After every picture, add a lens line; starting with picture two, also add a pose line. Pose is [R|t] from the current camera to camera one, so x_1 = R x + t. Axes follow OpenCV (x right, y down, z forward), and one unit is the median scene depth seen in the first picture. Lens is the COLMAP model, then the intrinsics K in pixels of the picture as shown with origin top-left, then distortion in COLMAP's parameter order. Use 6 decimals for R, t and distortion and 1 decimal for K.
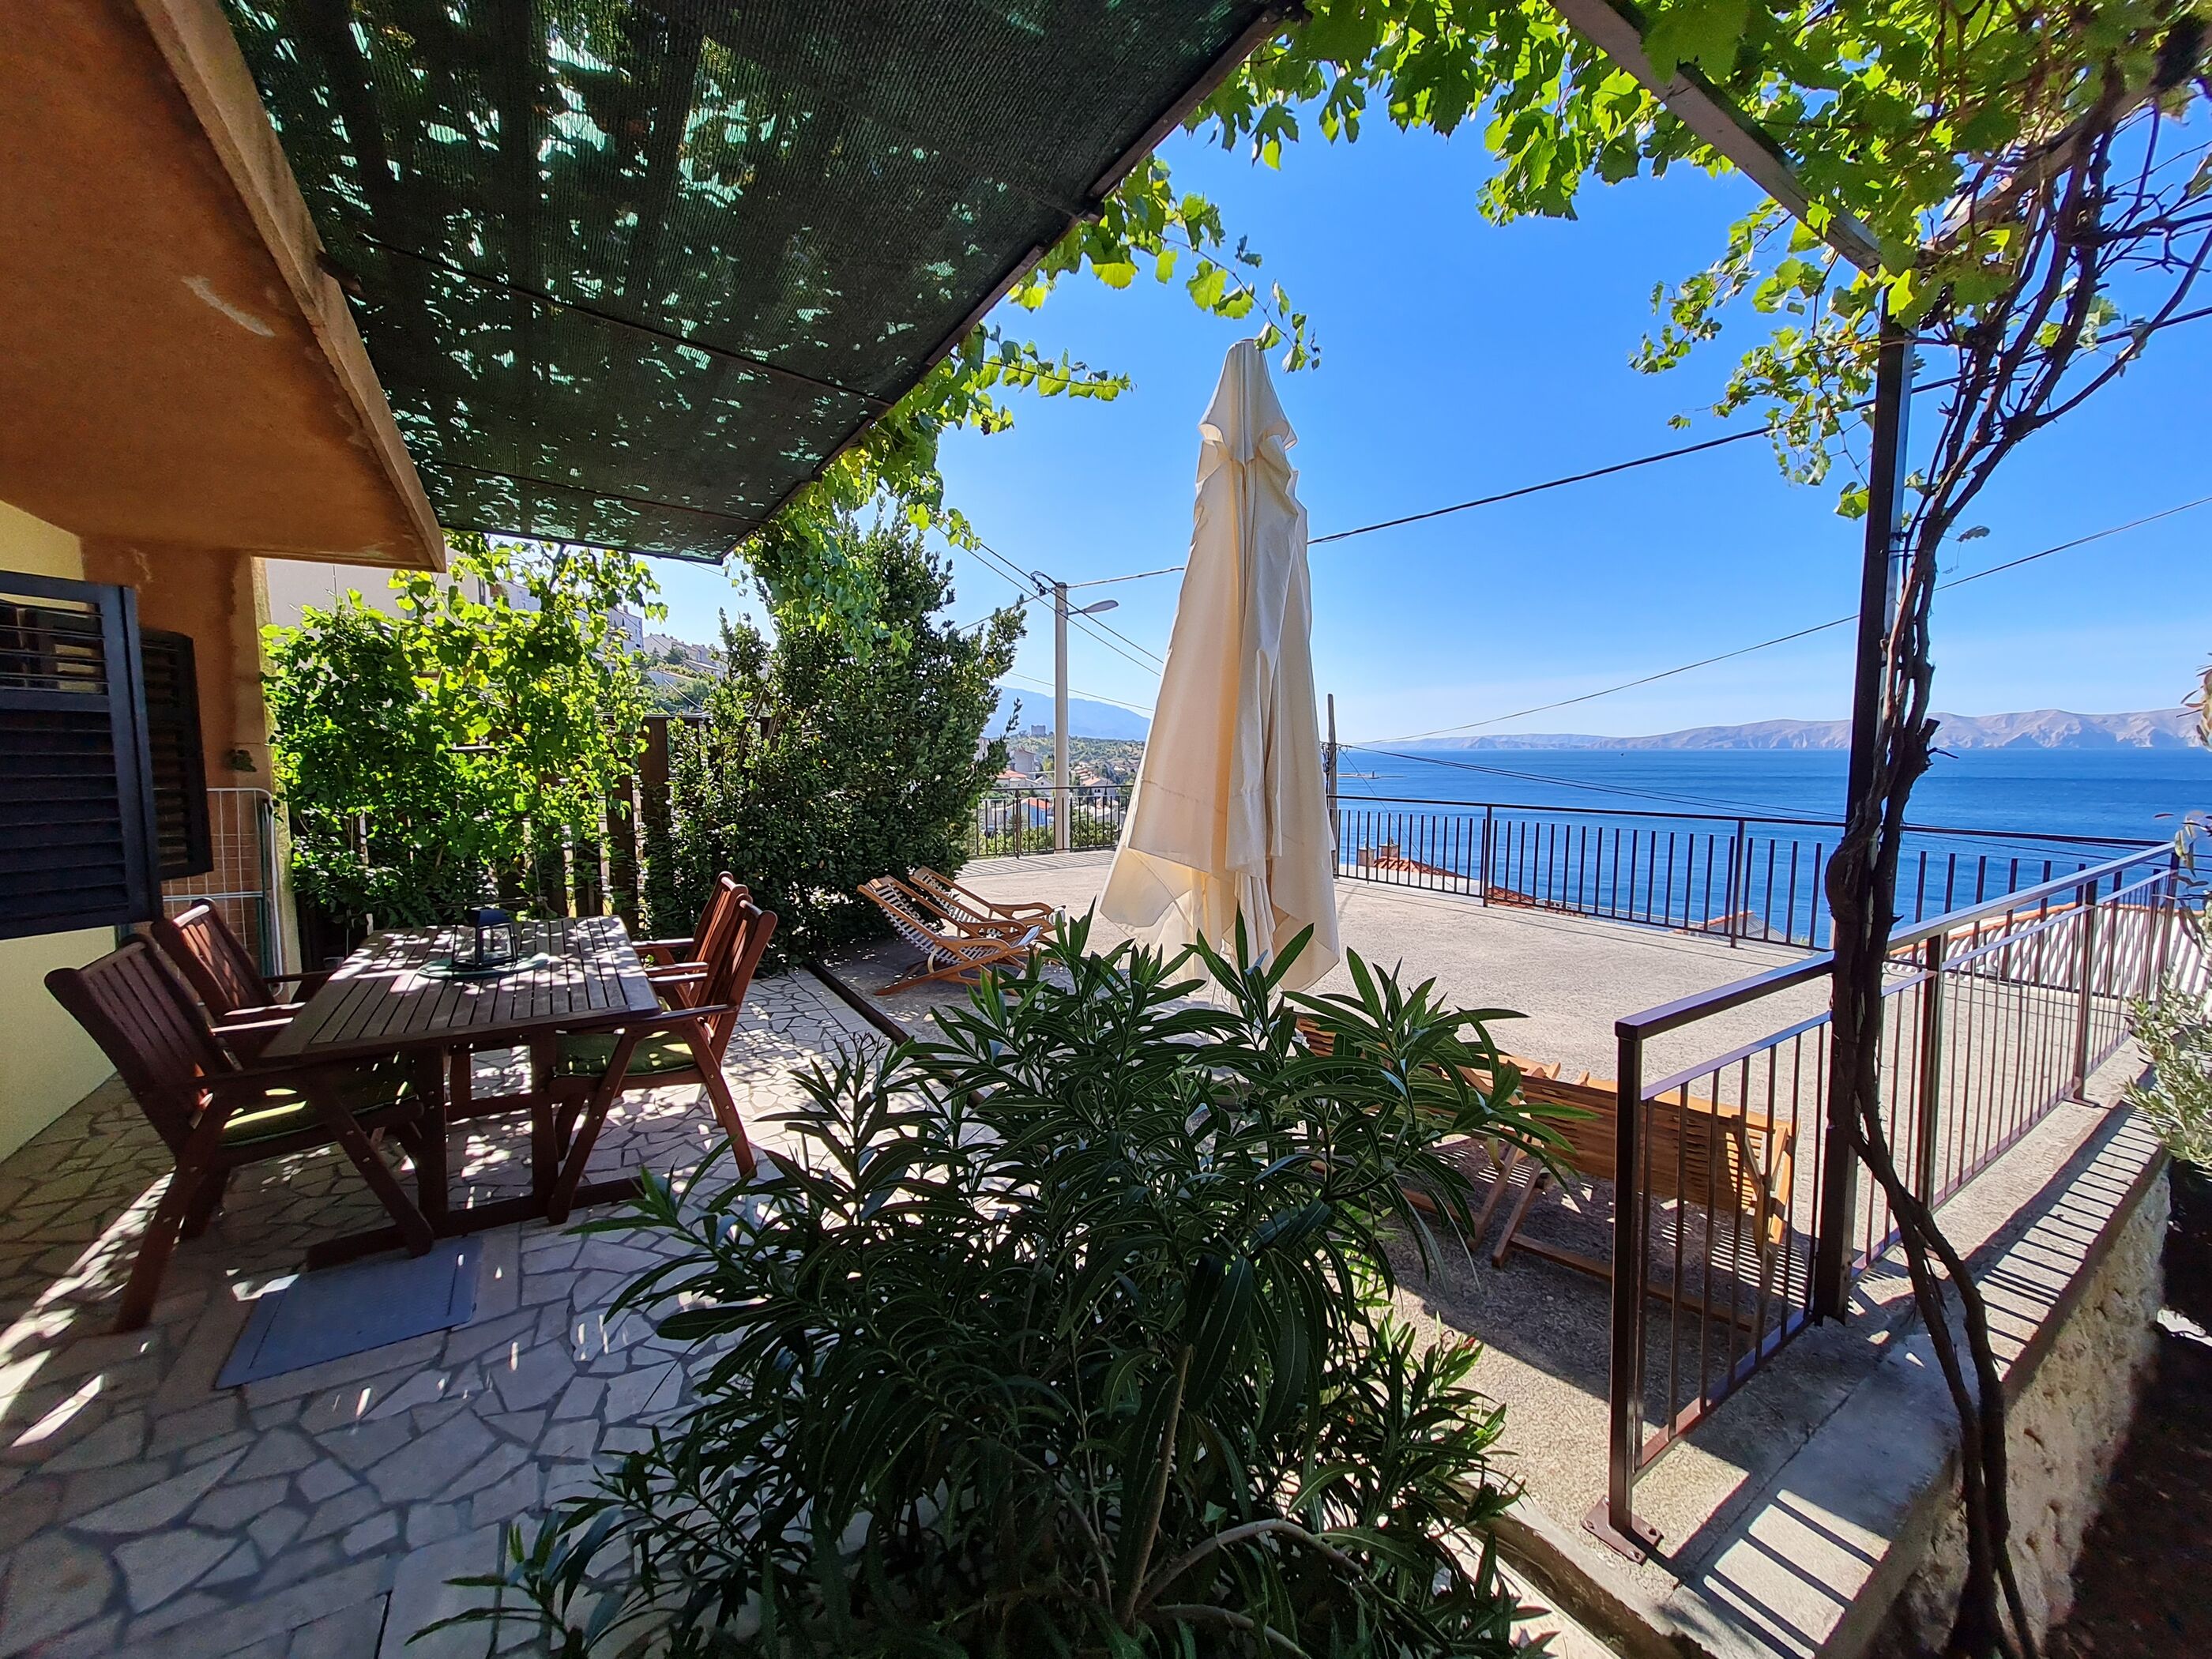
lens RADIAL K [[860.4, 0, 1103.5], [0, 860.4, 817.0], [0, 0, 1]] dist [0.012304, -0.002086]
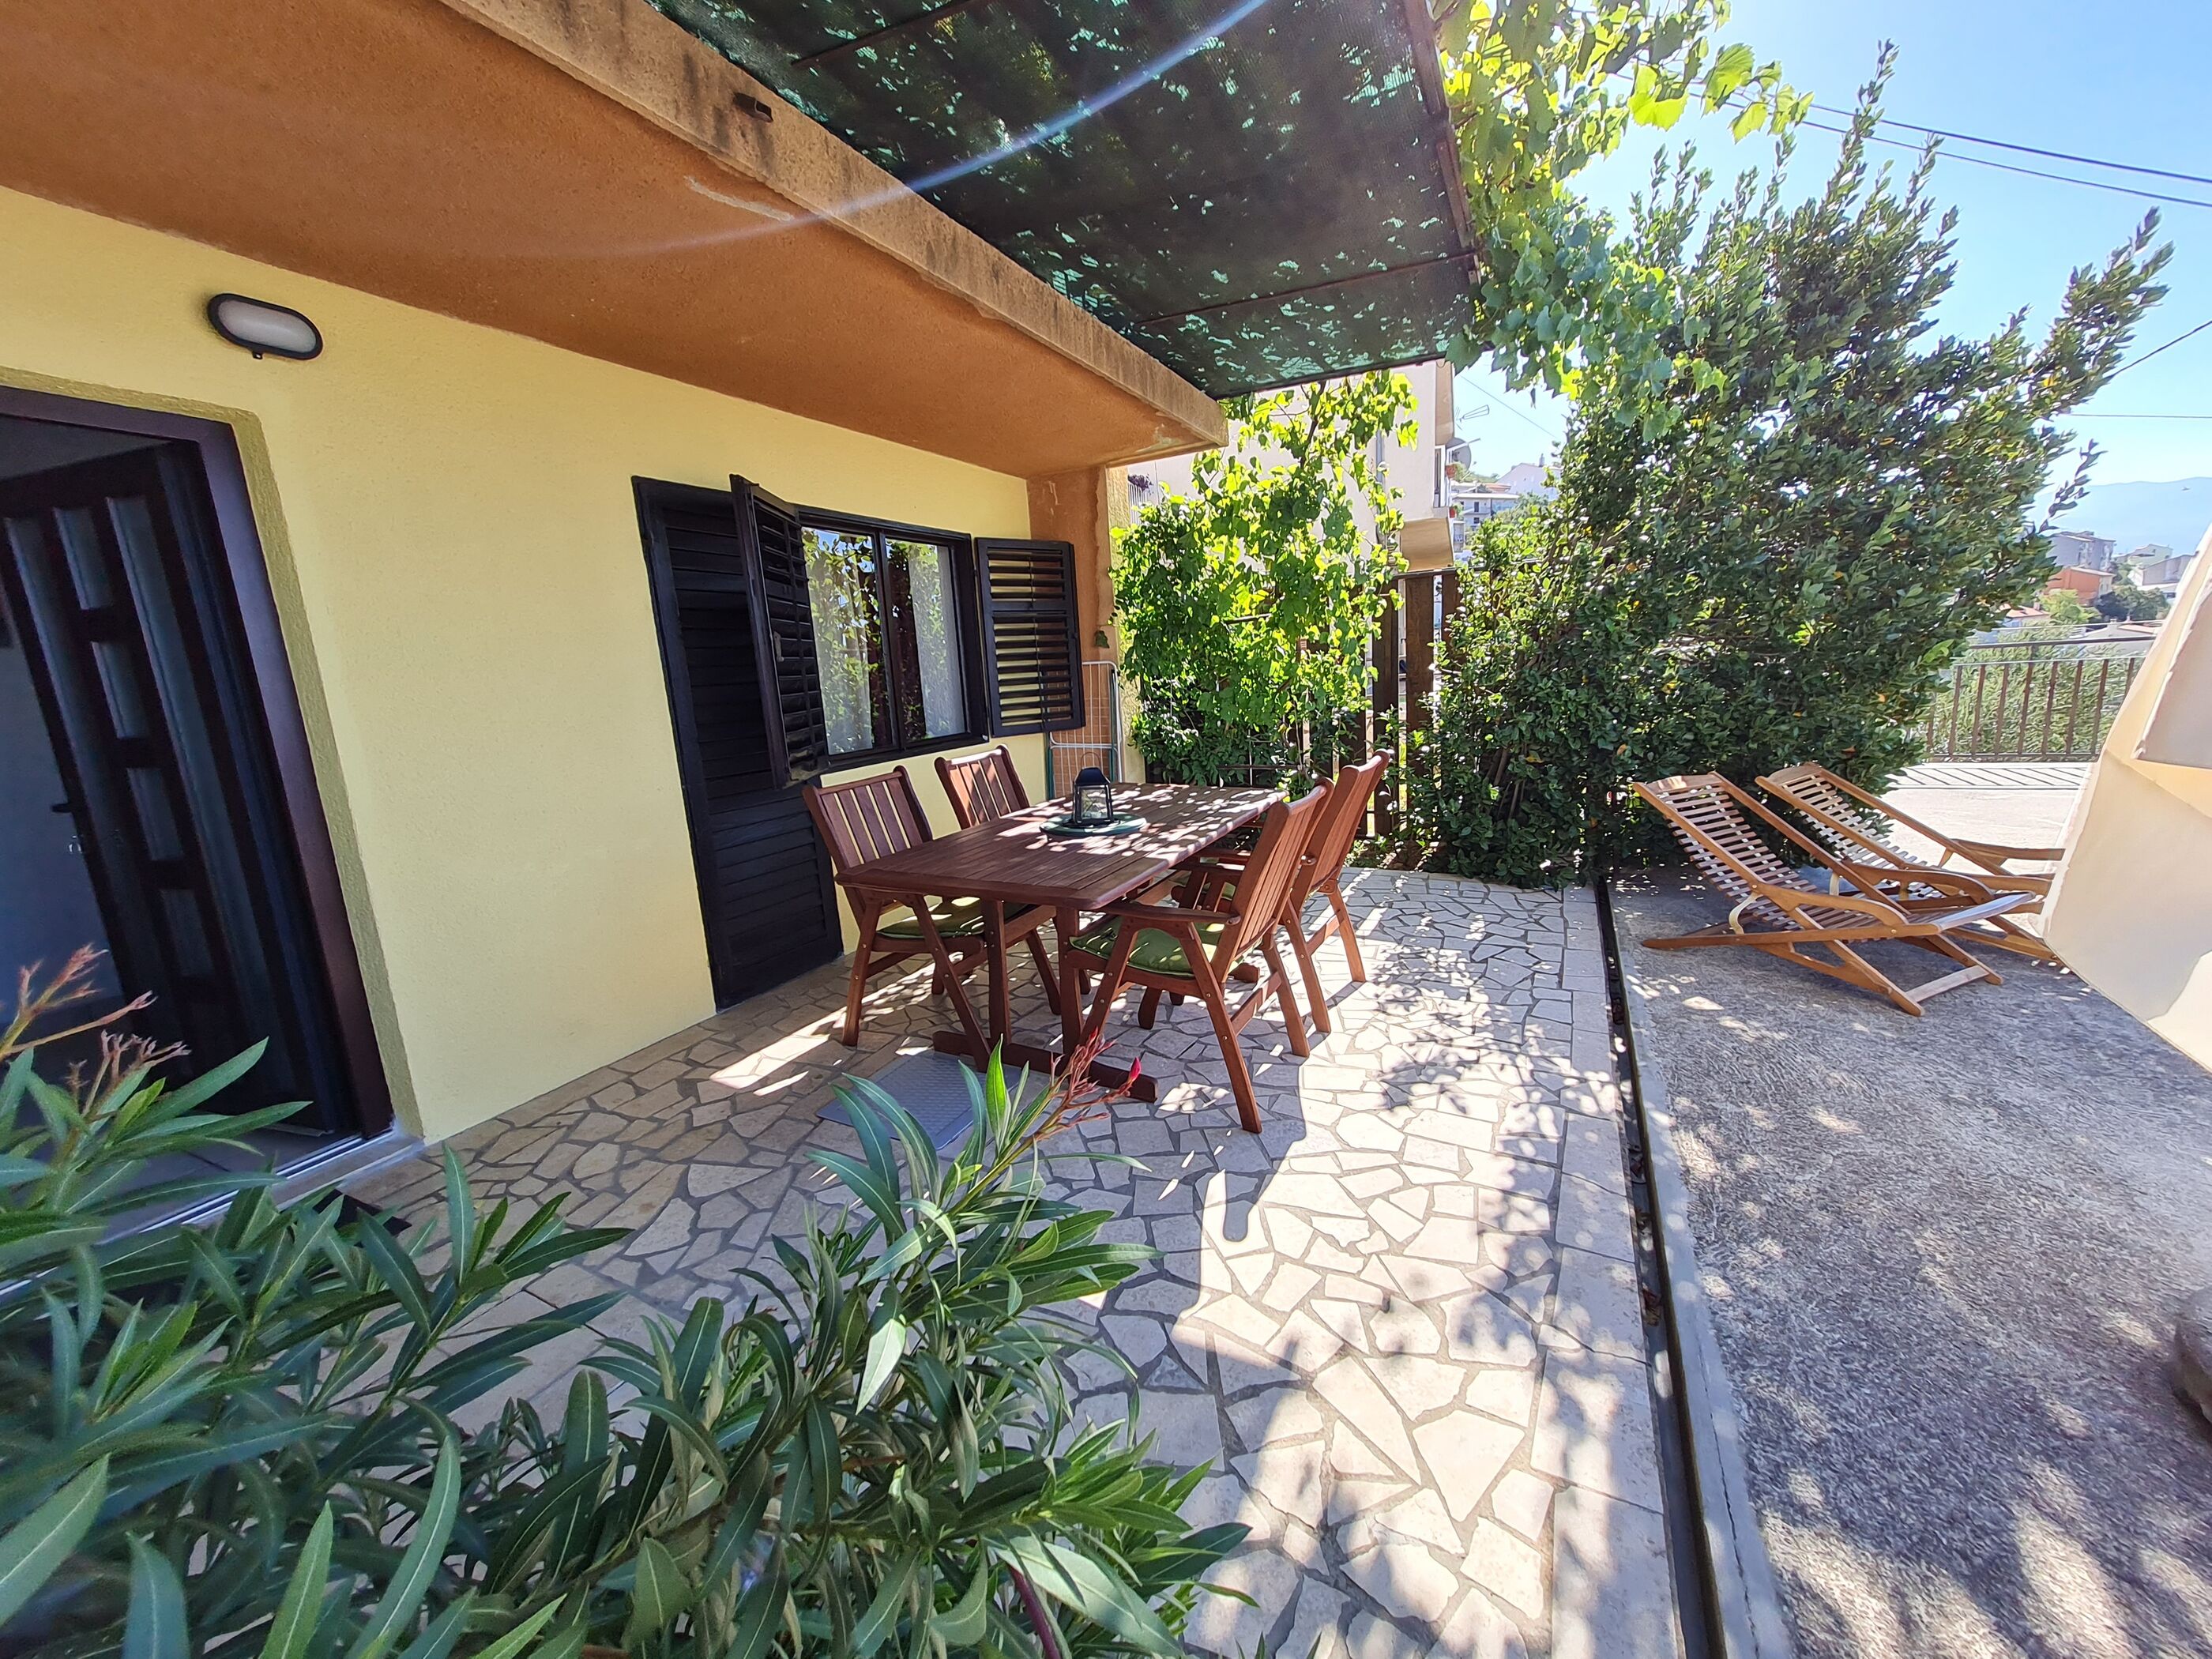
lens RADIAL K [[860.4, 0, 1110.3], [0, 860.4, 822.9], [0, 0, 1]] dist [0.012304, -0.002086]
pose [[0.494724, 0.131125, -0.859101, 0.086174], [-0.003834, 0.988871, 0.148724, 0.008540], [0.869042, -0.070284, 0.489721, 0.255267]]
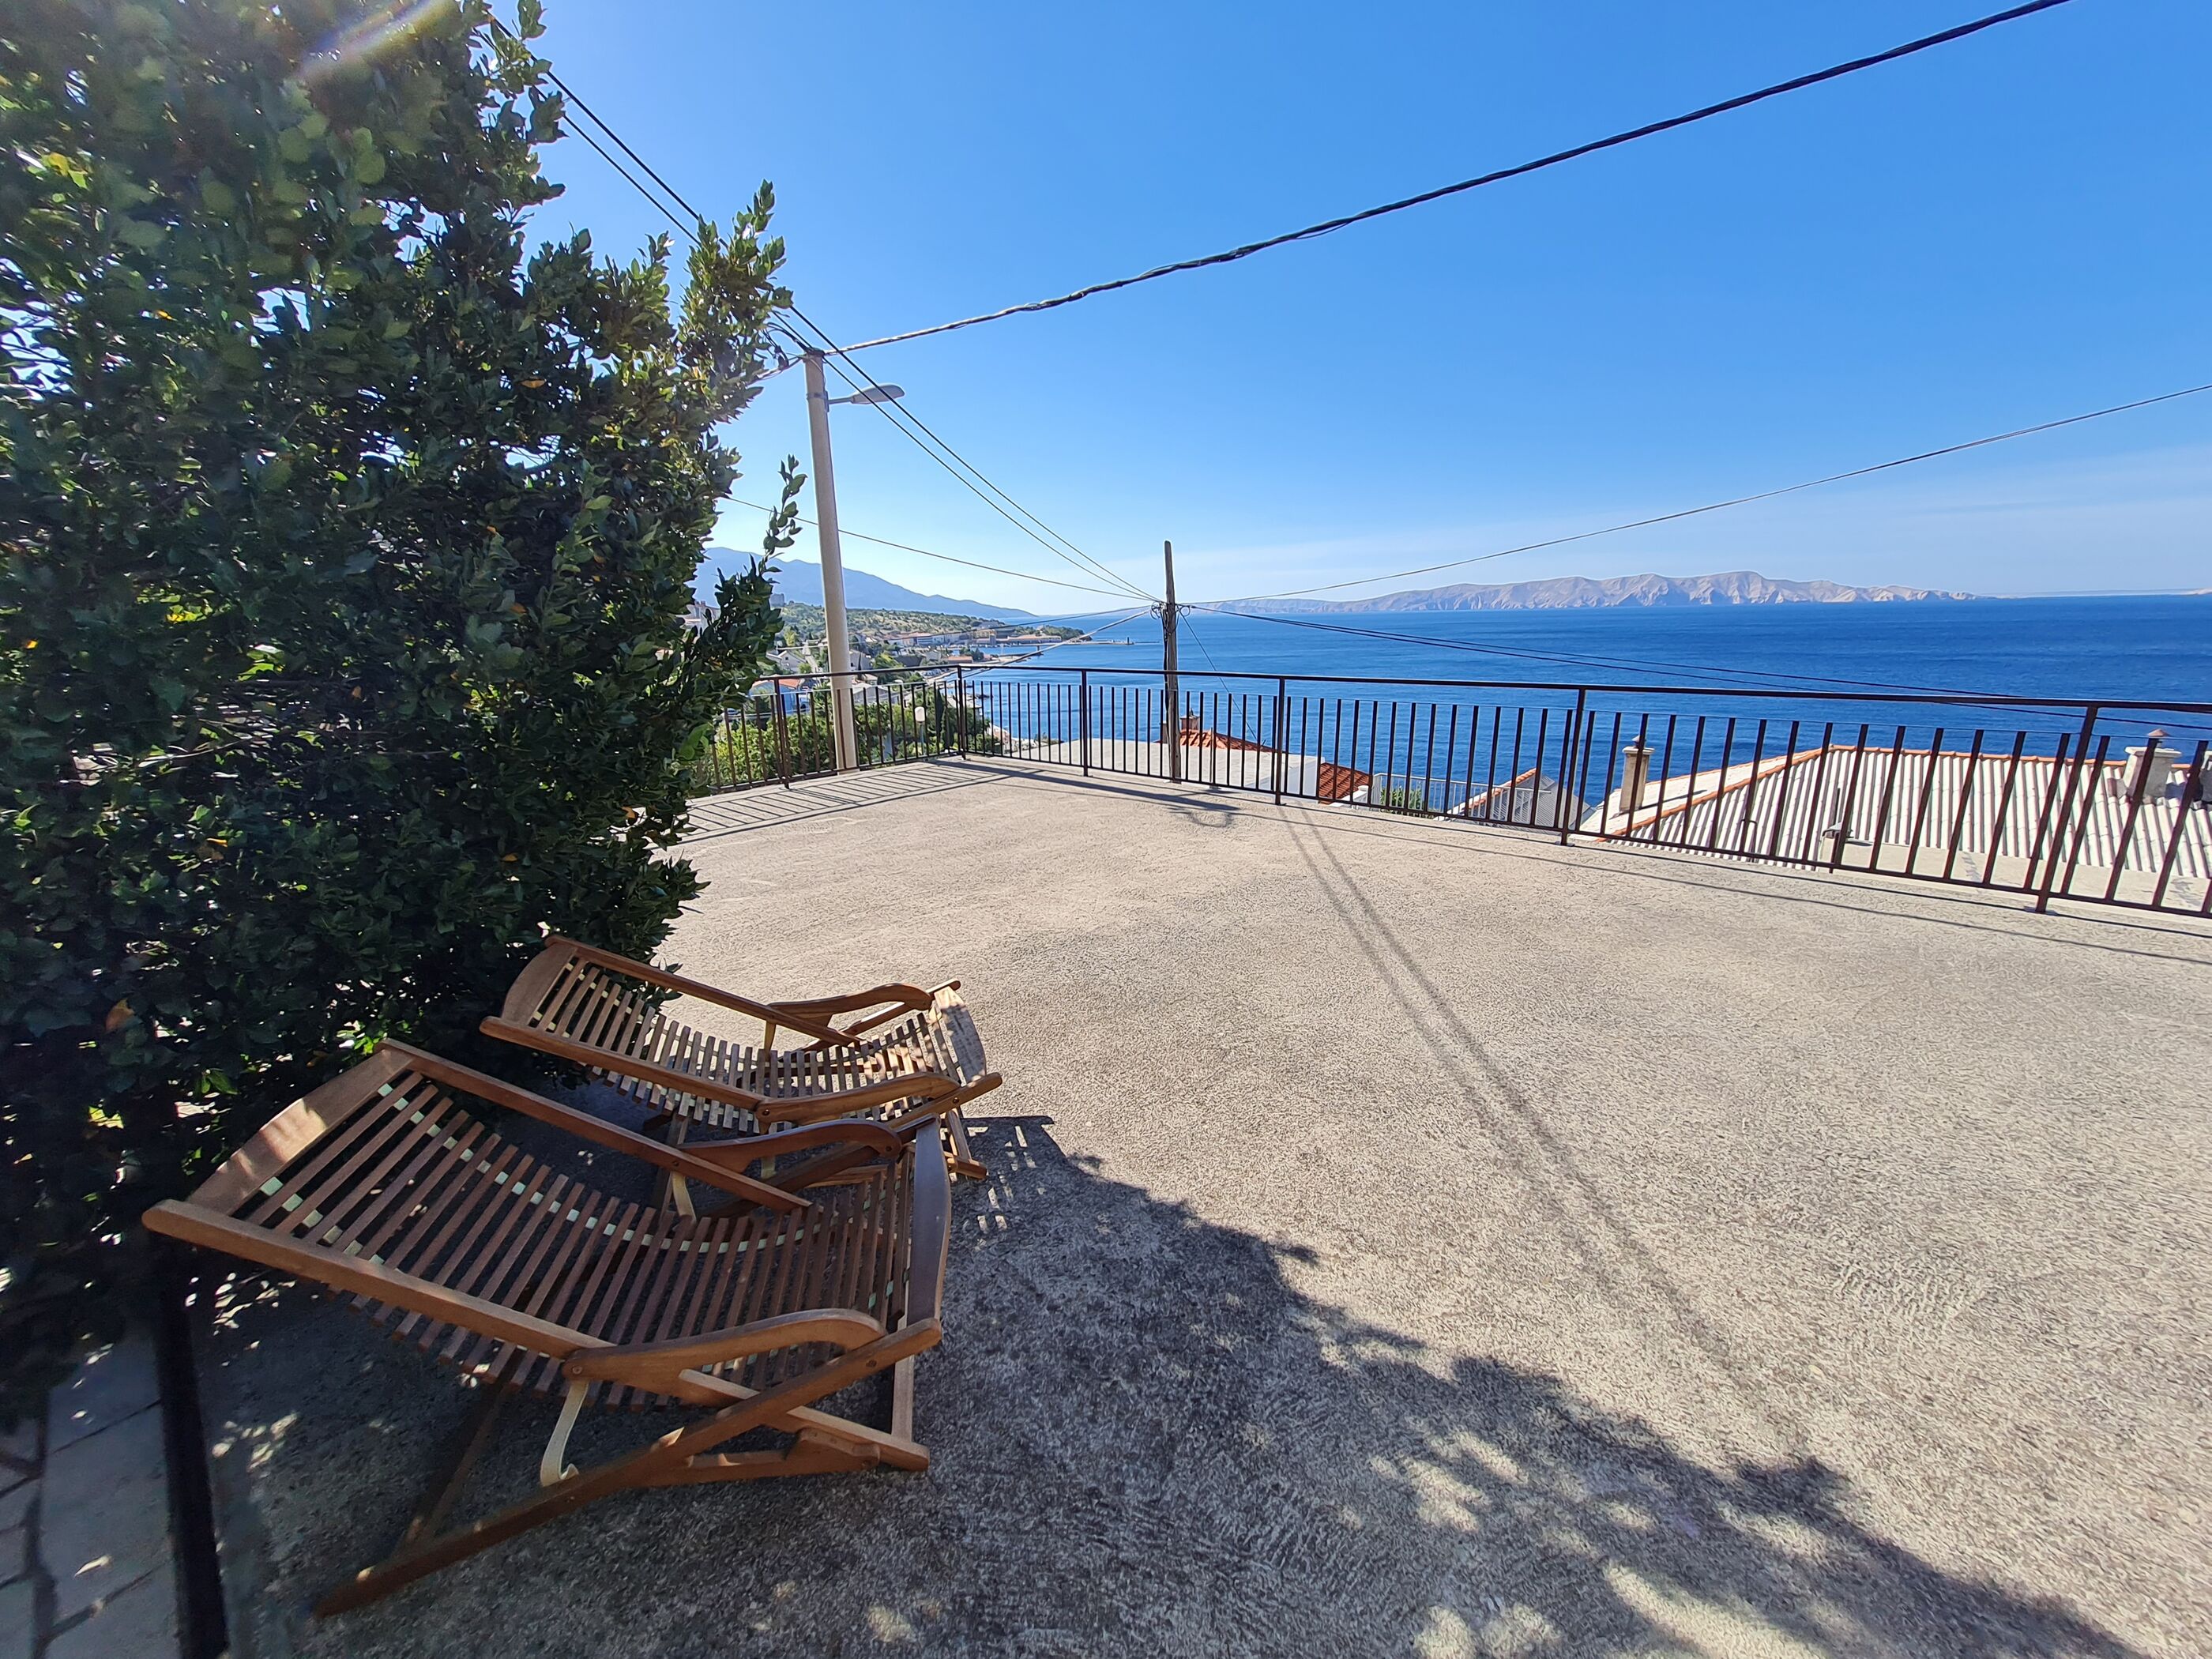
lens RADIAL K [[860.4, 0, 1100.1], [0, 860.4, 816.7], [0, 0, 1]] dist [0.012304, -0.002086]
pose [[0.962487, -0.075777, 0.260530, -0.084484], [0.036358, 0.987569, 0.152923, -0.039060], [-0.268880, -0.137714, 0.953278, 0.621670]]
